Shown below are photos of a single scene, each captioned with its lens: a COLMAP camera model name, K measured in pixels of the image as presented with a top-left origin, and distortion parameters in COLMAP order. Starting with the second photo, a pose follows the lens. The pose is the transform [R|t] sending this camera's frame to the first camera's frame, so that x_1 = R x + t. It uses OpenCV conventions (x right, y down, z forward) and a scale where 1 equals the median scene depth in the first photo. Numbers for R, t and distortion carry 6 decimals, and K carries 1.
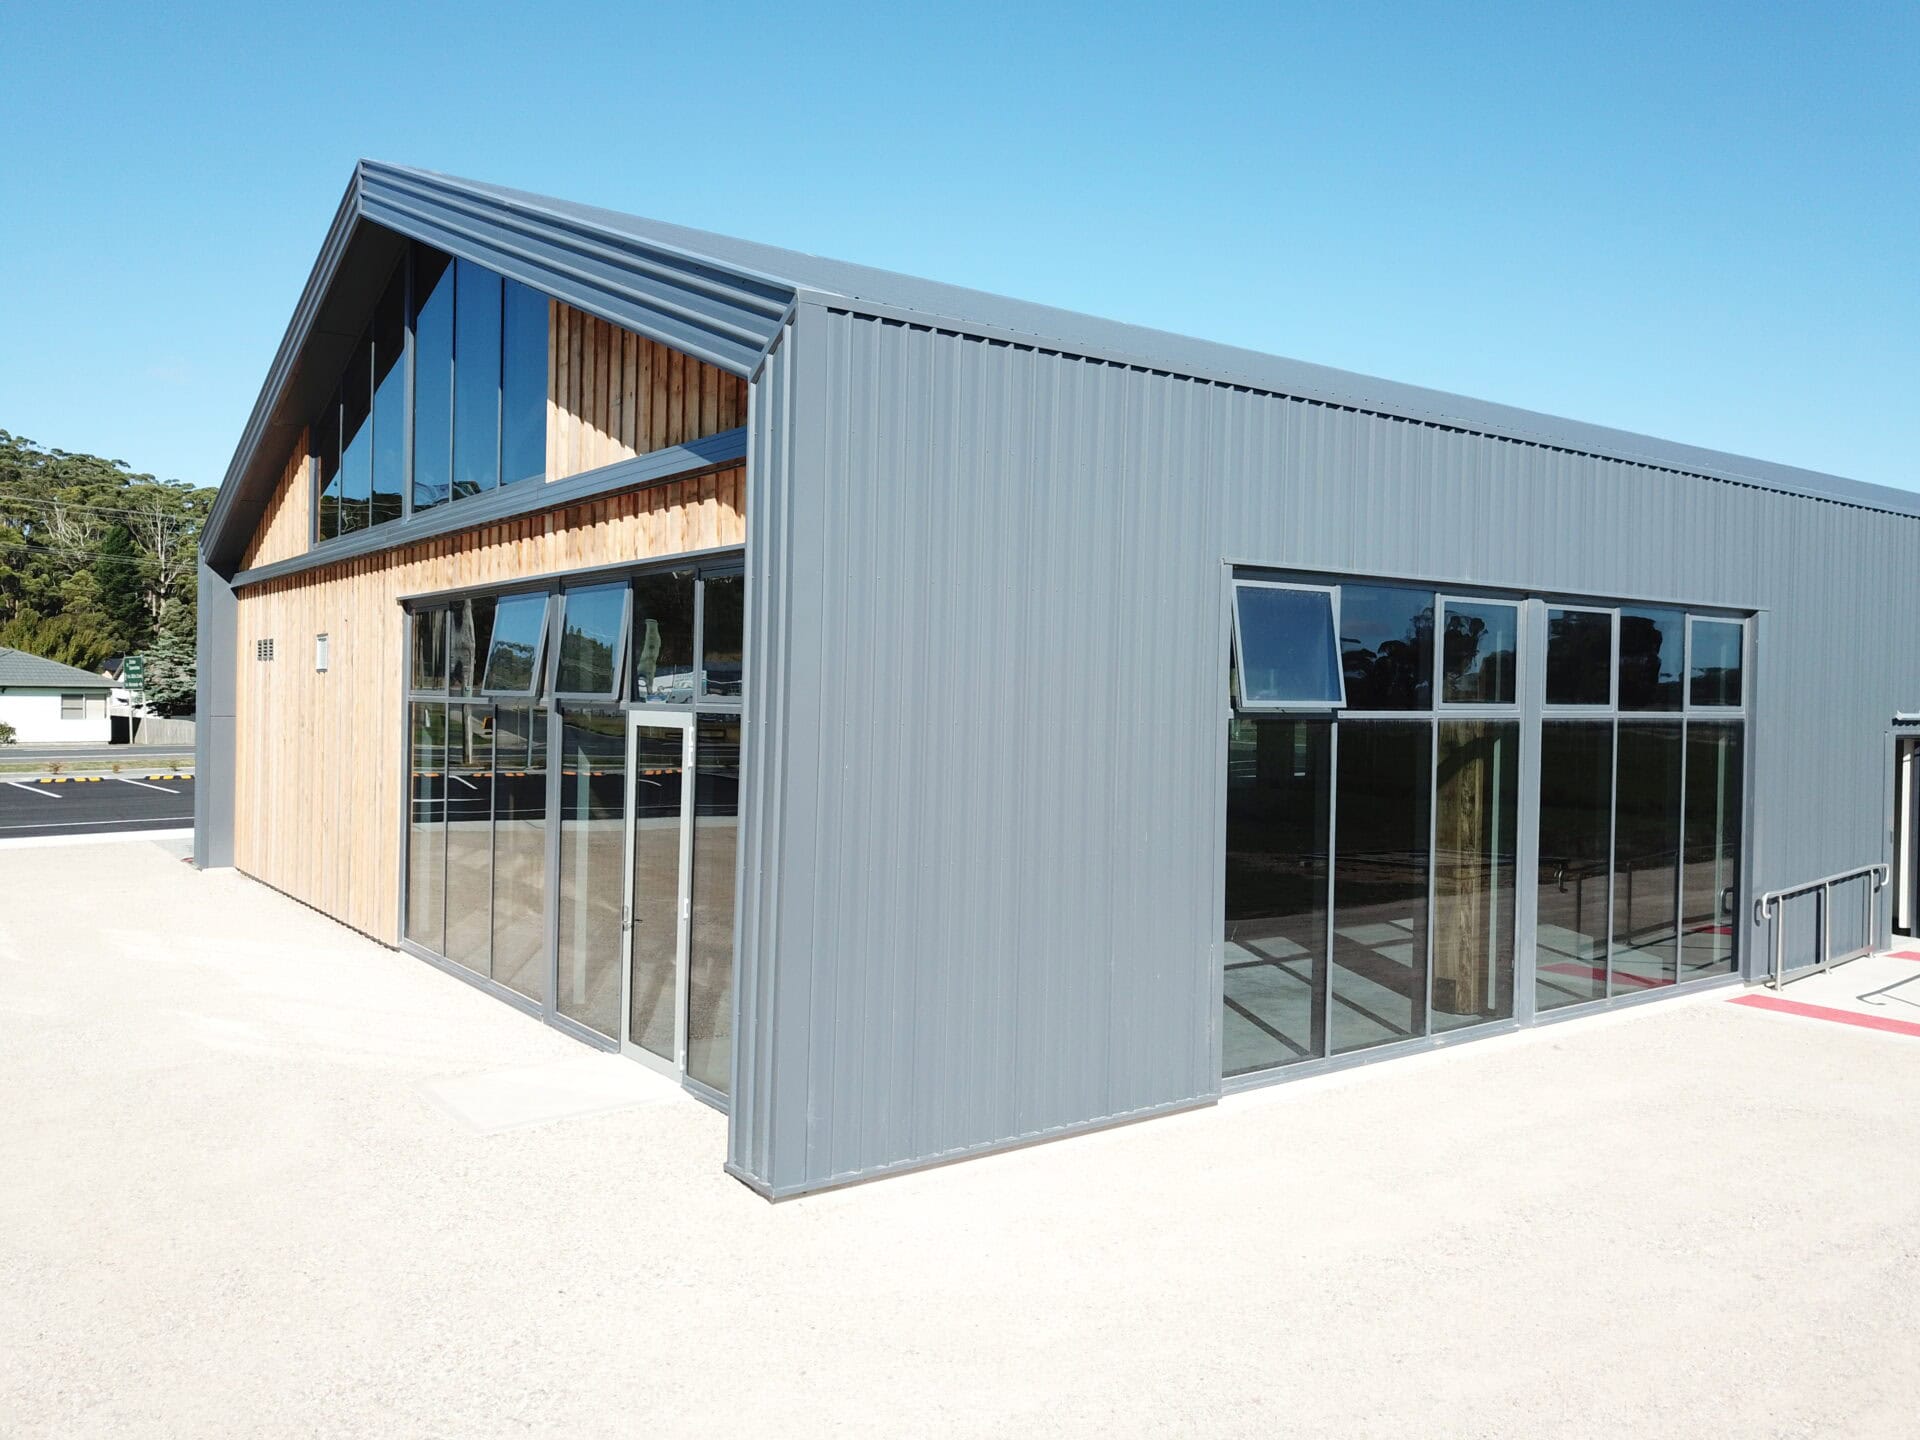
lens RADIAL K [[1464.9, 0, 957.6], [0, 1464.9, 709.2], [0, 0, 1]] dist [0.014879, -0.010106]
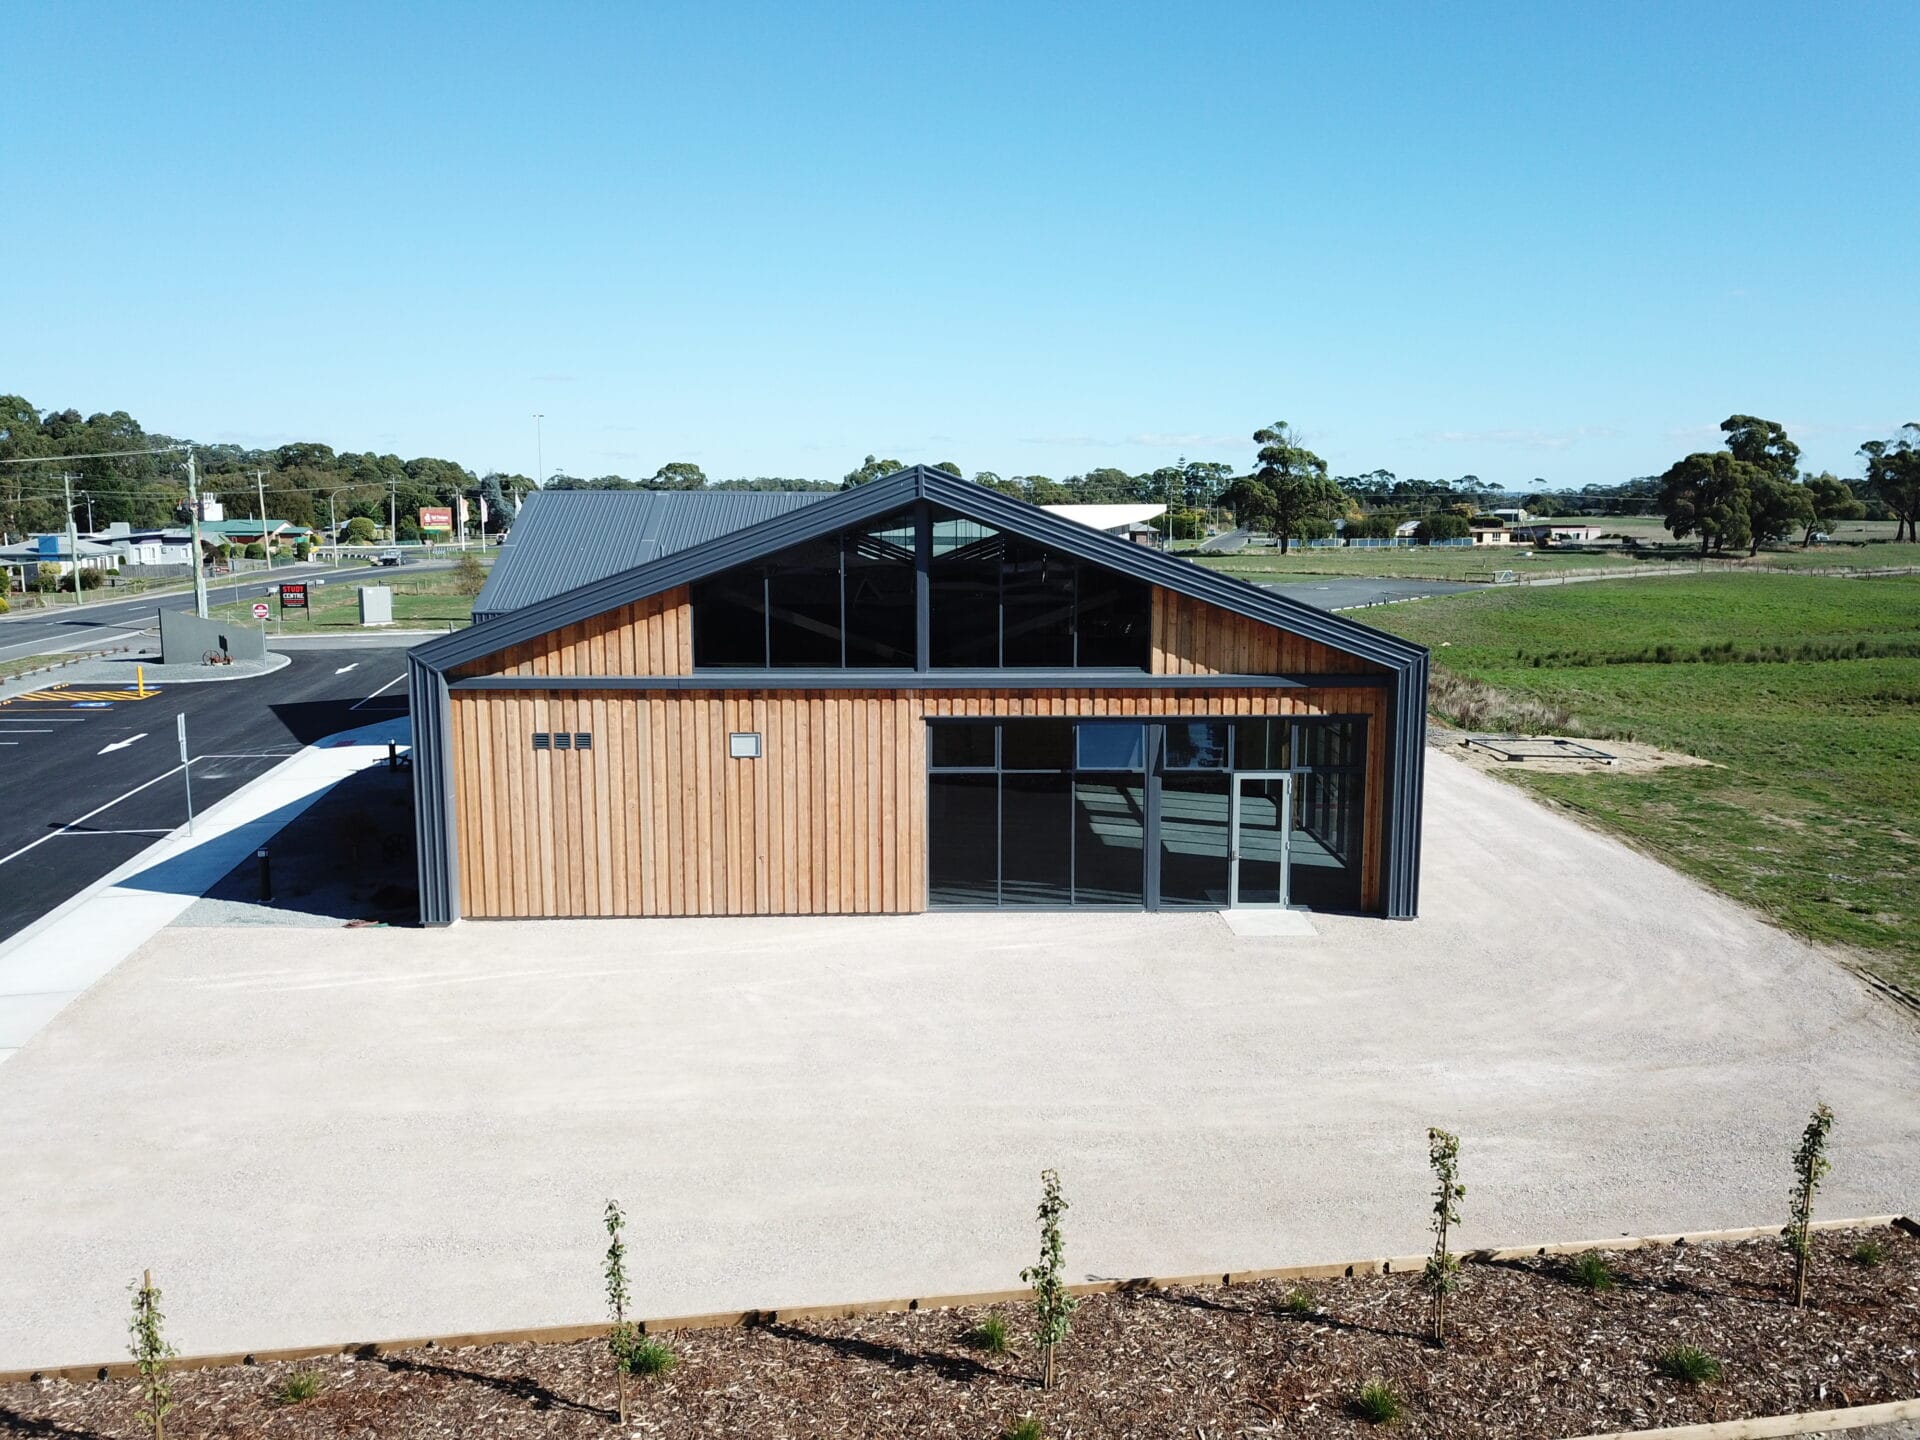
lens RADIAL K [[1466.7, 0, 959.1], [0, 1466.7, 712.6], [0, 0, 1]] dist [0.006799, 0.000428]
pose [[0.579608, -0.128715, 0.804666, -2.077845], [0.015546, 0.989013, 0.147006, -0.397492], [-0.814747, -0.072697, 0.575241, -0.023900]]
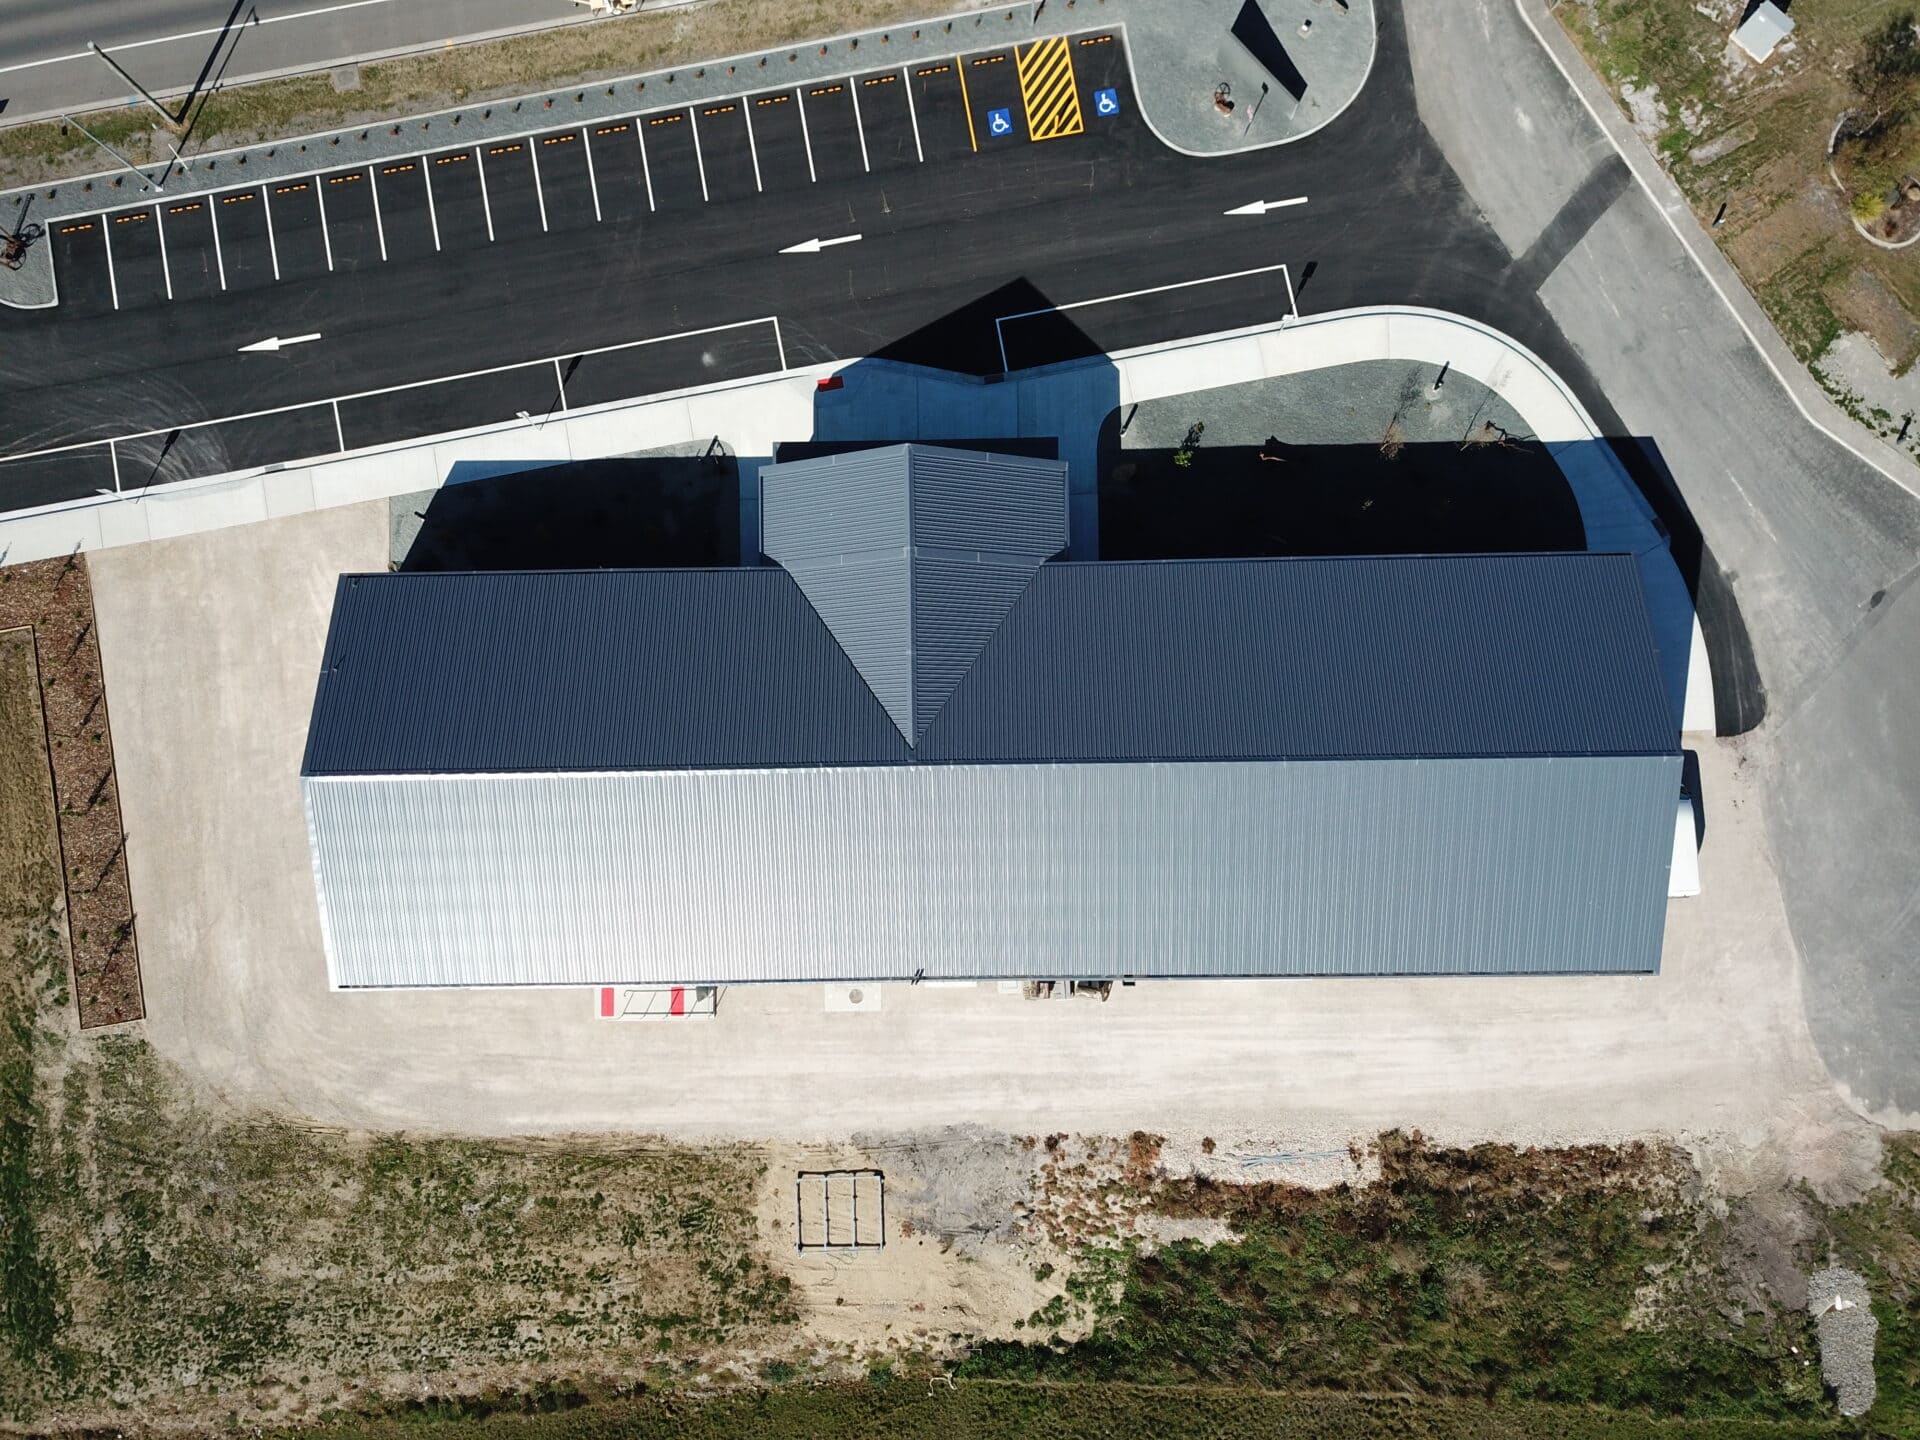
lens RADIAL K [[1461.5, 0, 961.8], [0, 1461.5, 709.0], [0, 0, 1]] dist [0.022284, -0.013883]
pose [[0.812318, 0.577528, -0.081247, 1.484165], [0.030955, 0.096418, 0.994859, -5.037767], [0.582393, -0.810657, 0.060445, 2.298144]]
